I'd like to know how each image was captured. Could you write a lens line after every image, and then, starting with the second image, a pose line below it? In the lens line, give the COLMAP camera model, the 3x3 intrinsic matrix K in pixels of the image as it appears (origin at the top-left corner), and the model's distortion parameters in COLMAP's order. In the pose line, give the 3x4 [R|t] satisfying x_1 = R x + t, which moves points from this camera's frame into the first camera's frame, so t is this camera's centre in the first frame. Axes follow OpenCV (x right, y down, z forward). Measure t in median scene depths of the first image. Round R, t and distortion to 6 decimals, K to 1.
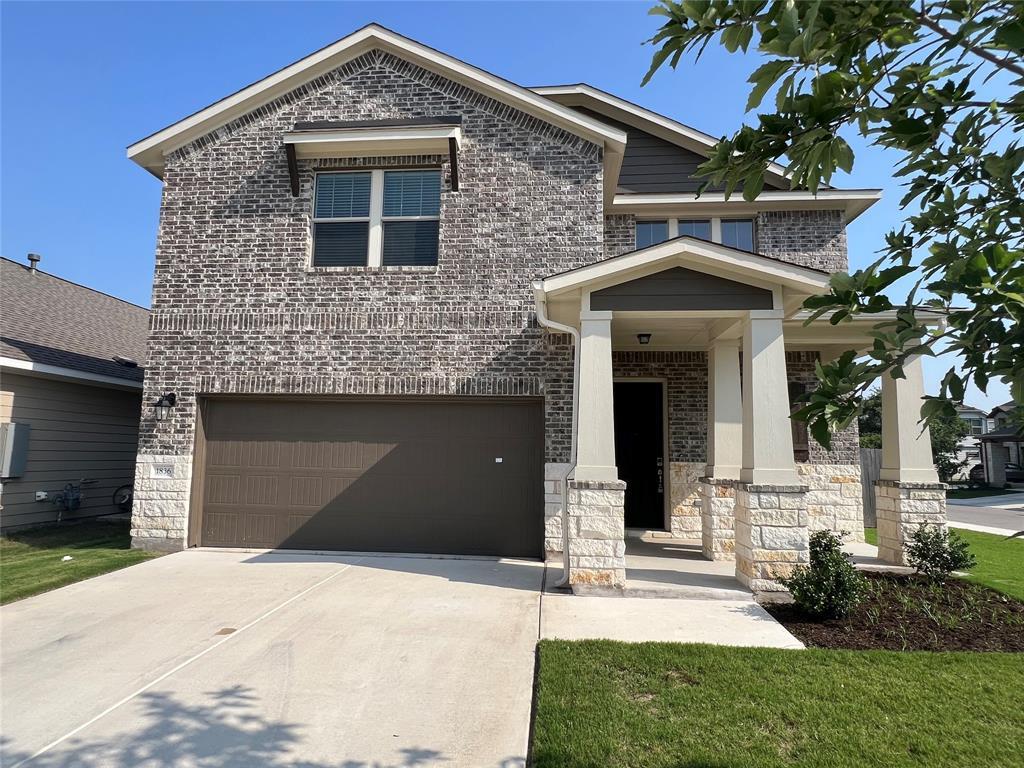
lens RADIAL K [[544.9, 0, 515.1], [0, 544.9, 390.5], [0, 0, 1]] dist [0.000633, -0.001307]
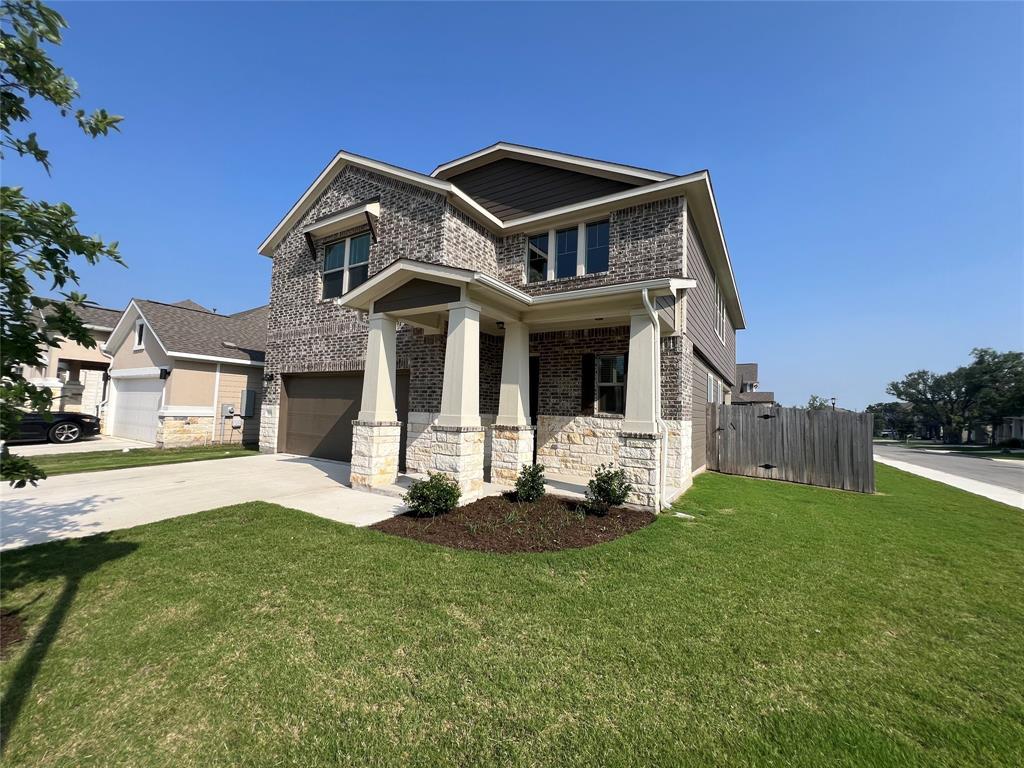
lens RADIAL K [[411.0, 0, 517.2], [0, 411.0, 384.2], [0, 0, 1]] dist [-0.003071, 0.000076]
pose [[0.891170, -0.014990, -0.453421, 0.811017], [0.032118, 0.999031, 0.030098, 0.026618], [0.452530, -0.041386, 0.890788, 0.090933]]
